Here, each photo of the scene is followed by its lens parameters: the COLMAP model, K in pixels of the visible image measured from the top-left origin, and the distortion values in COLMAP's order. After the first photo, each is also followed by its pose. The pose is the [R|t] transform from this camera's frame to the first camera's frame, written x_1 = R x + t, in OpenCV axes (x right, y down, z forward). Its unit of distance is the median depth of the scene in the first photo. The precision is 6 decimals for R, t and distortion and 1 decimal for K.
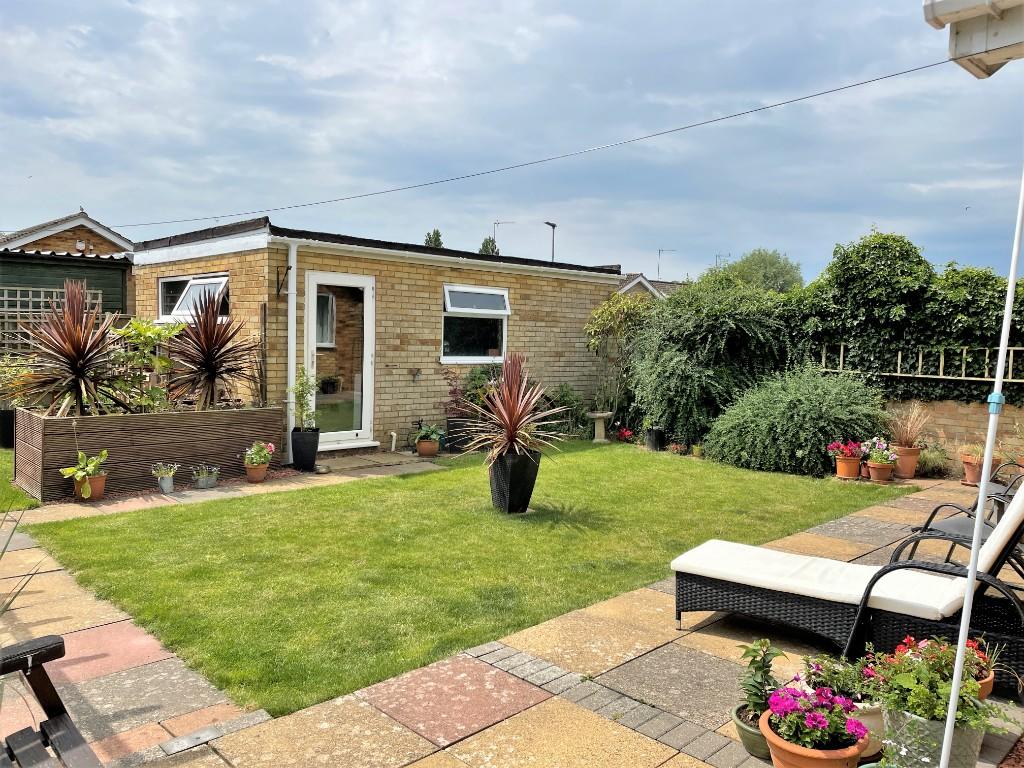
lens RADIAL K [[774.2, 0, 512.6], [0, 774.2, 377.0], [0, 0, 1]] dist [0.096521, -0.132887]
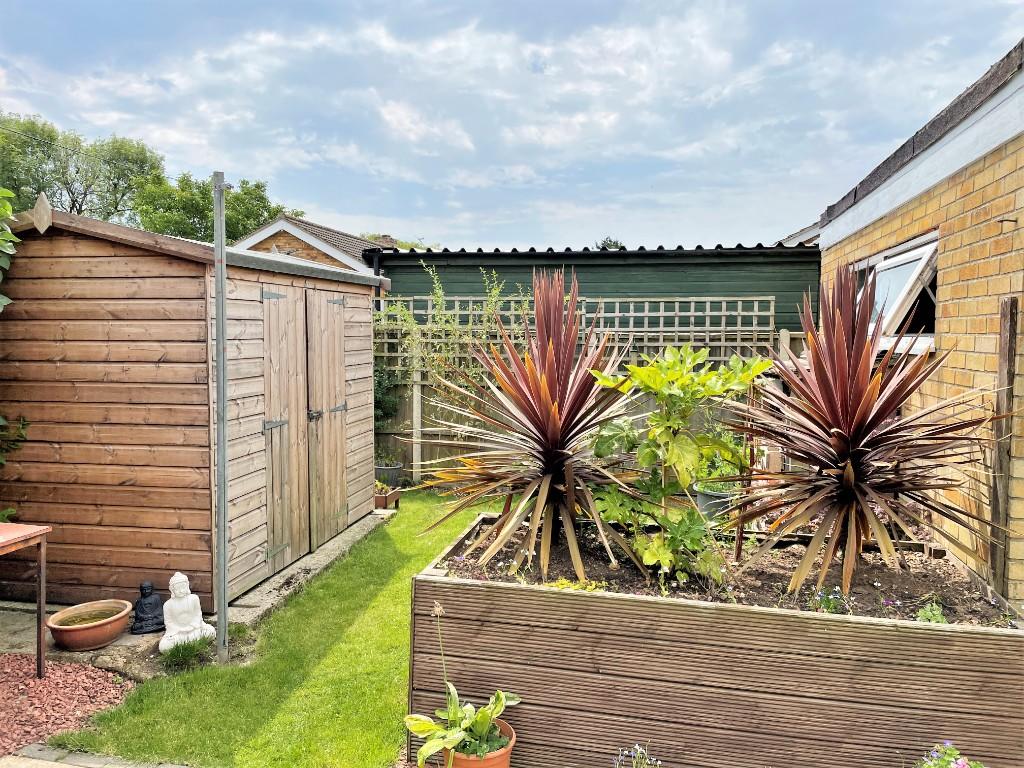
lens RADIAL K [[771.2, 0, 528.2], [0, 771.2, 350.5], [0, 0, 1]] dist [0.084997, -0.000123]
pose [[0.565588, 0.003872, -0.824679, -0.122955], [-0.042401, 0.998803, -0.024390, -0.044422], [0.823597, 0.048762, 0.565075, 0.514420]]
